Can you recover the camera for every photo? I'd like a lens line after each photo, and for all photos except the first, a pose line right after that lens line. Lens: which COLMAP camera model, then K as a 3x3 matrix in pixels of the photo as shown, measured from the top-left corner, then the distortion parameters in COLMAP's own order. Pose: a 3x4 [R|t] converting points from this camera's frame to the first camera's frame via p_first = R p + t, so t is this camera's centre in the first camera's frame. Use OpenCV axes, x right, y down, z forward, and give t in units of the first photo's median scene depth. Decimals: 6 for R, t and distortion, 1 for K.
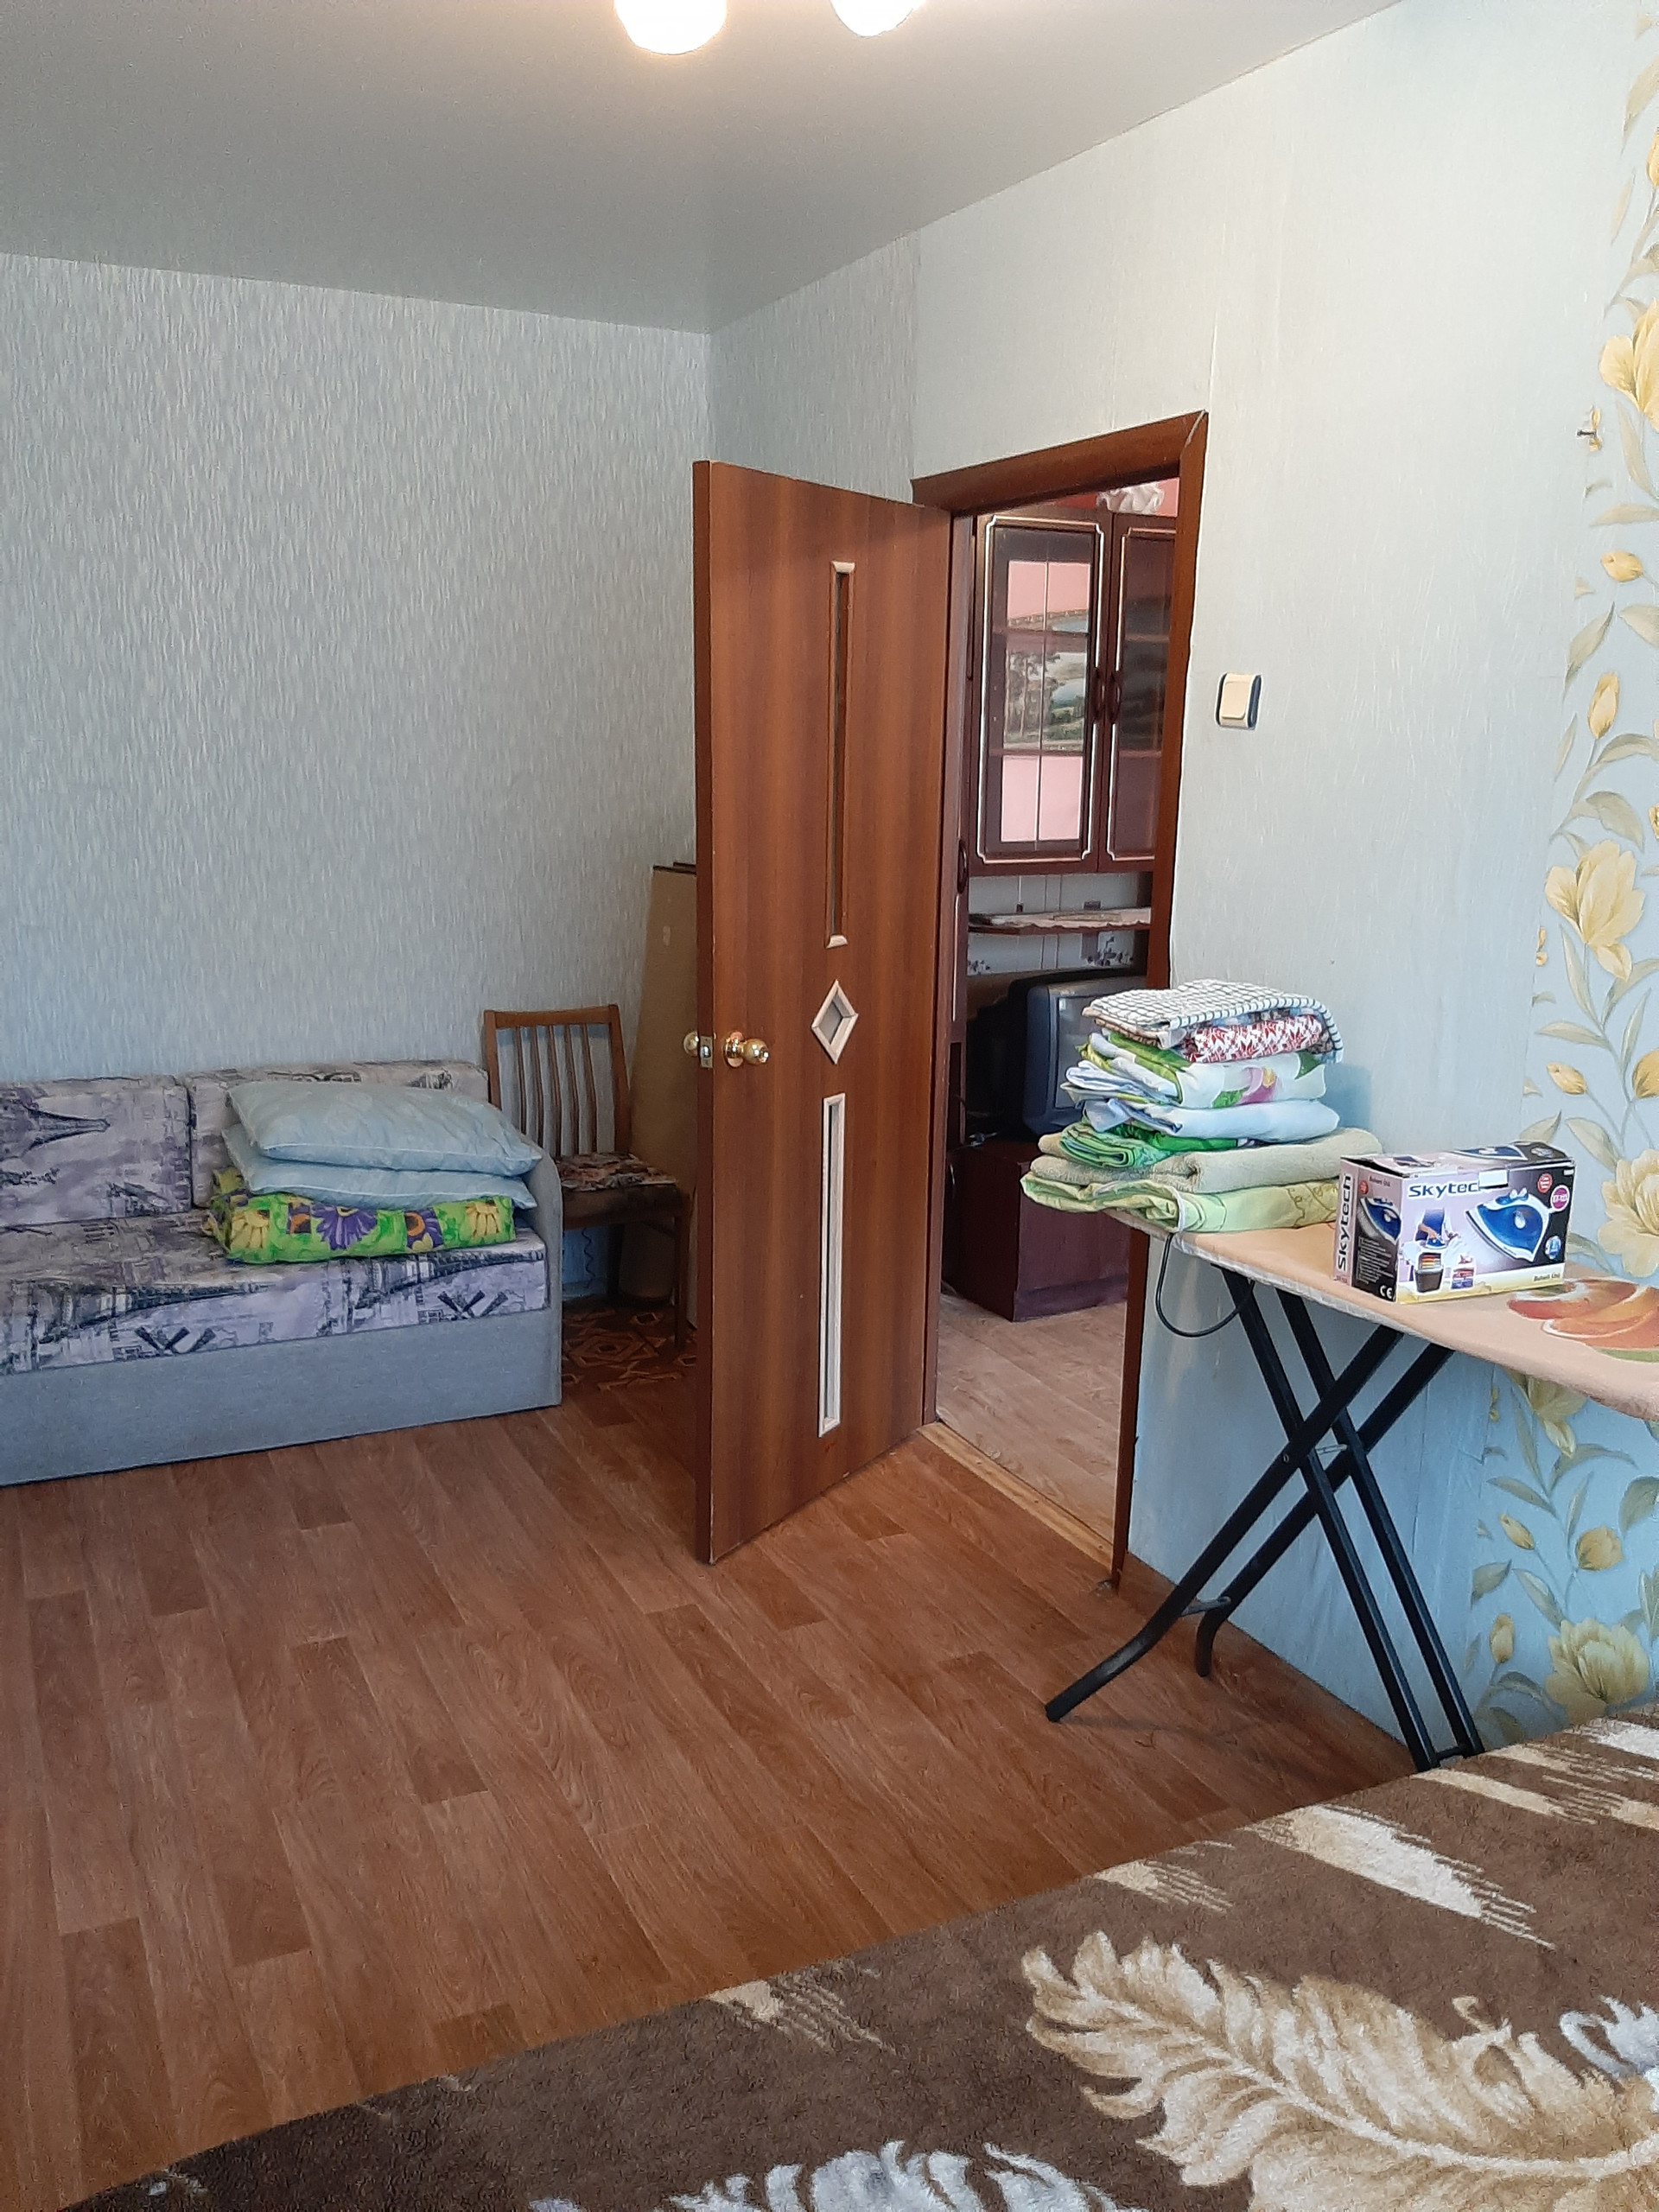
lens RADIAL K [[1722.2, 0, 820.2], [0, 1722.2, 1101.7], [0, 0, 1]] dist [0.024348, -0.021268]
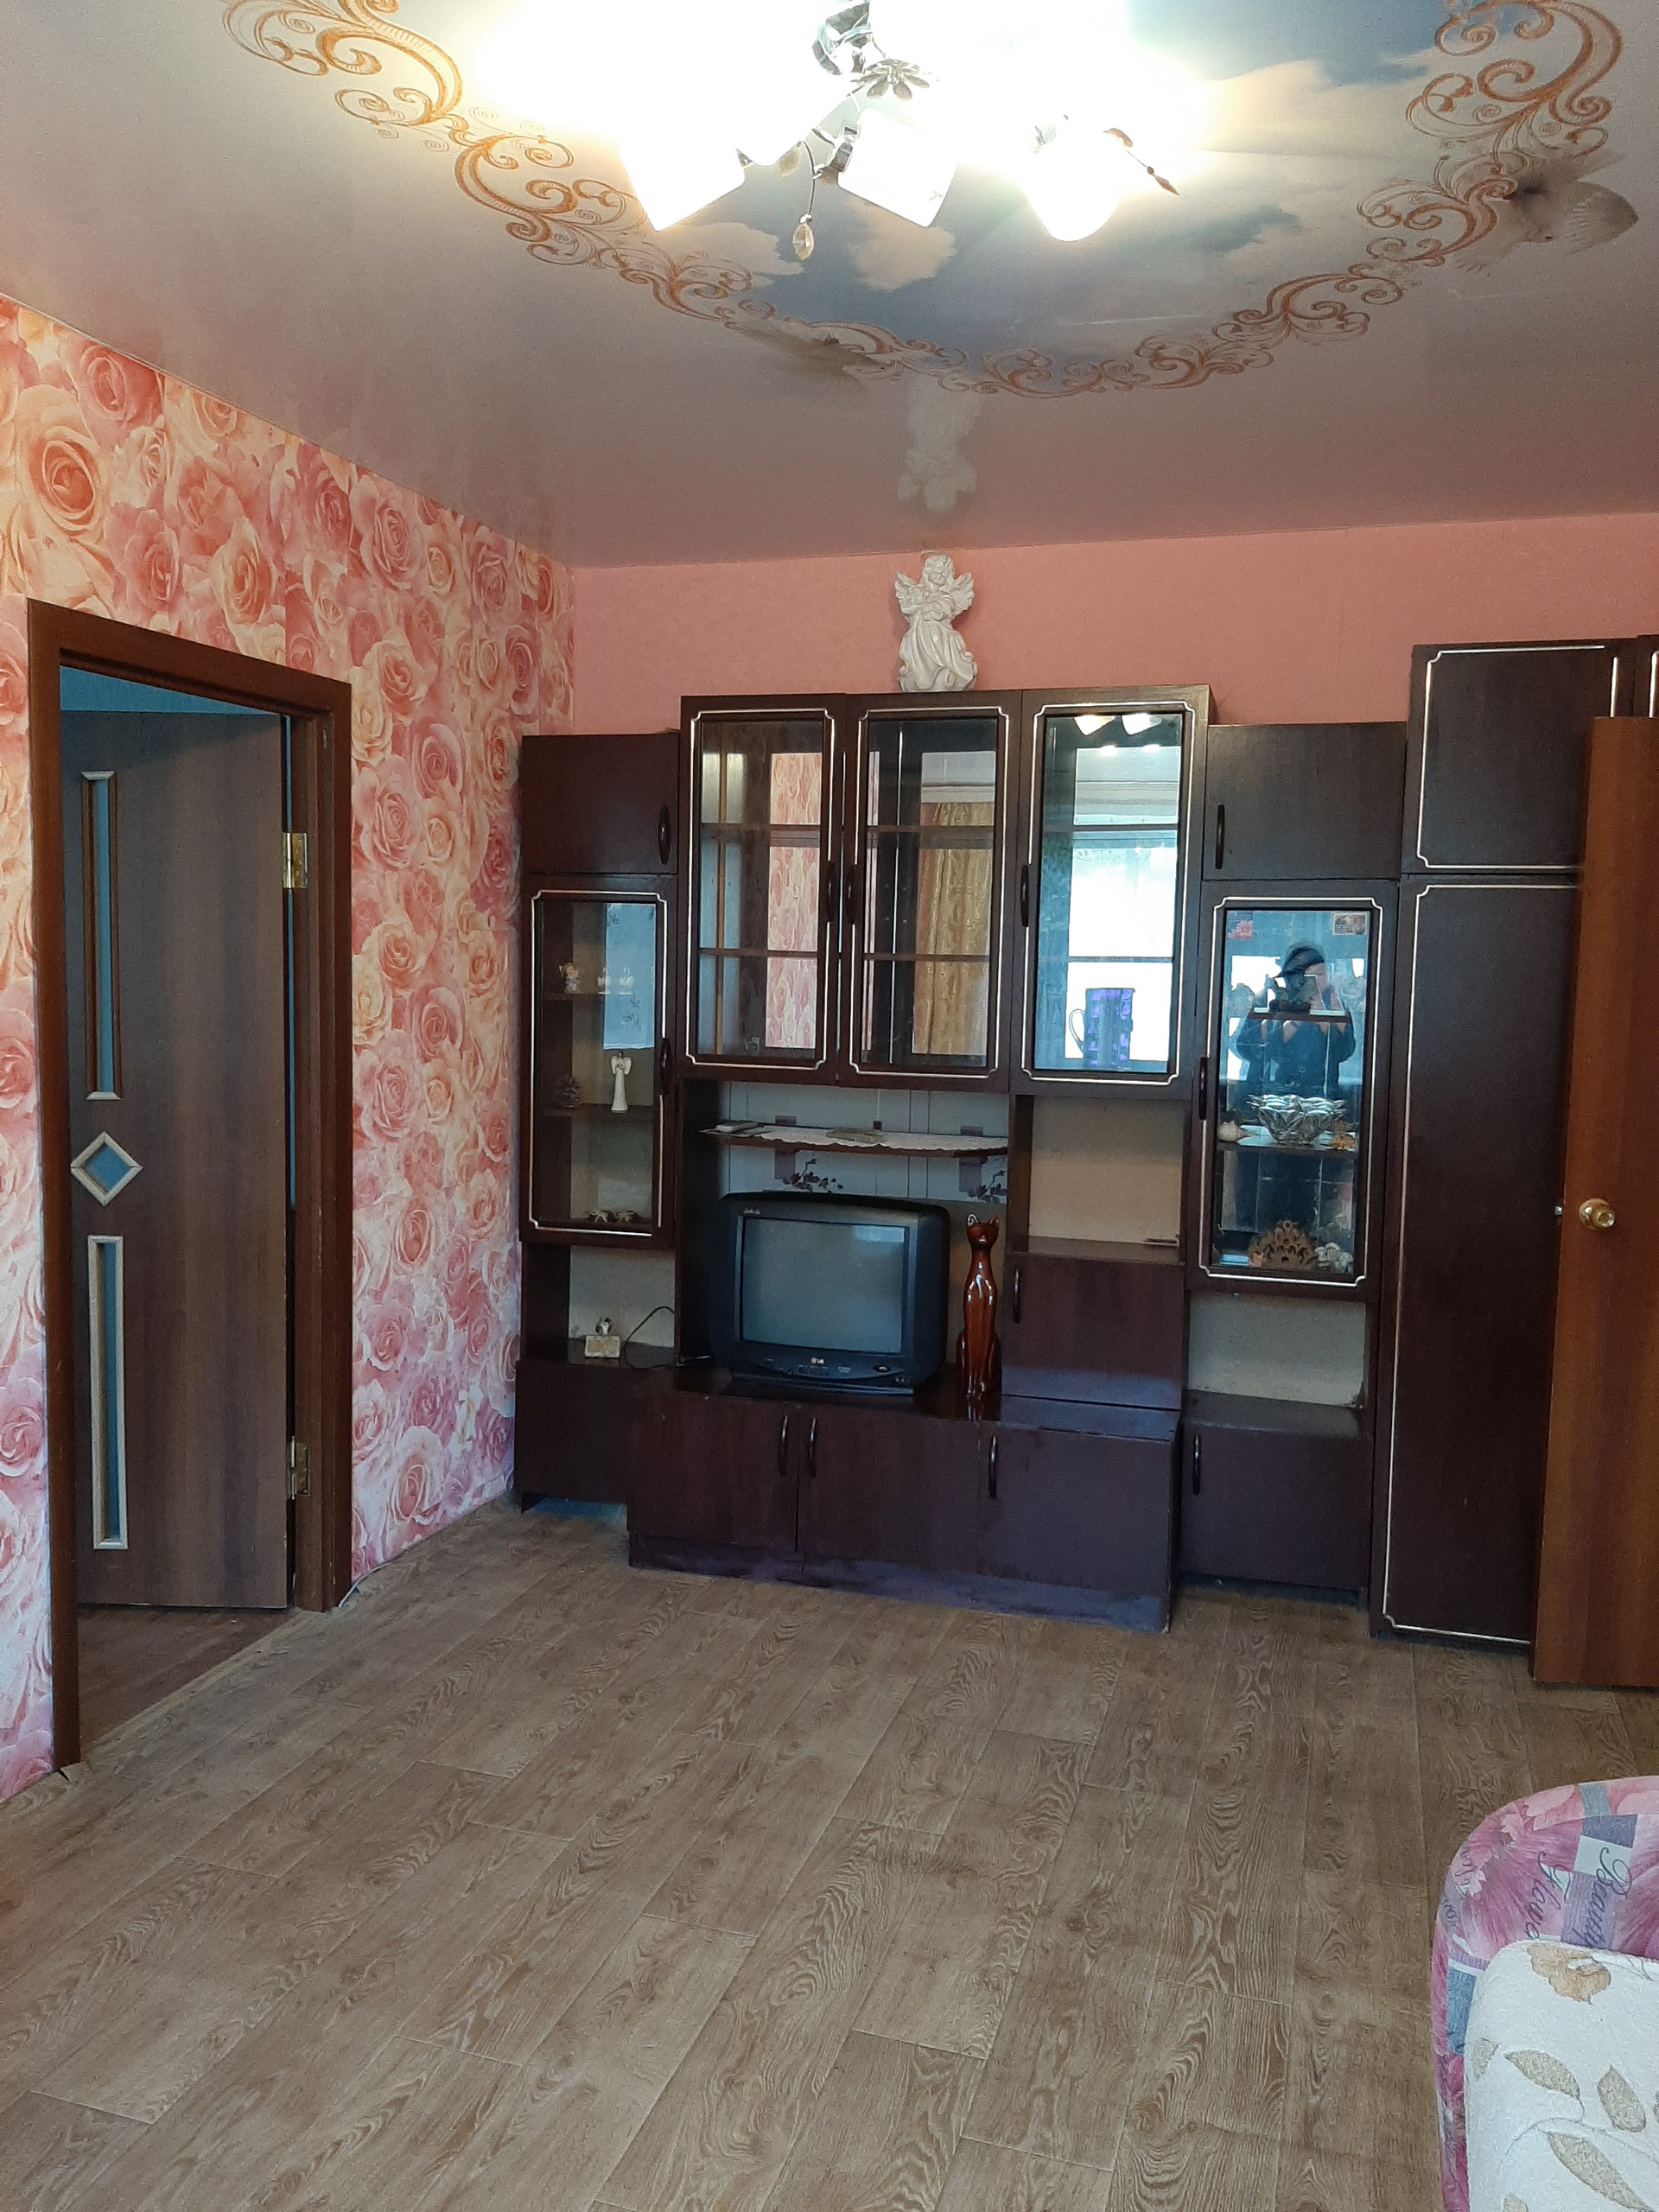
lens RADIAL K [[1722.2, 0, 826.1], [0, 1722.2, 1089.8], [0, 0, 1]] dist [0.024348, -0.021268]
pose [[0.712903, 0.060257, -0.698669, 1.162610], [-0.156978, 0.984731, -0.075248, -0.096199], [0.683467, 0.163320, 0.711477, 0.550696]]
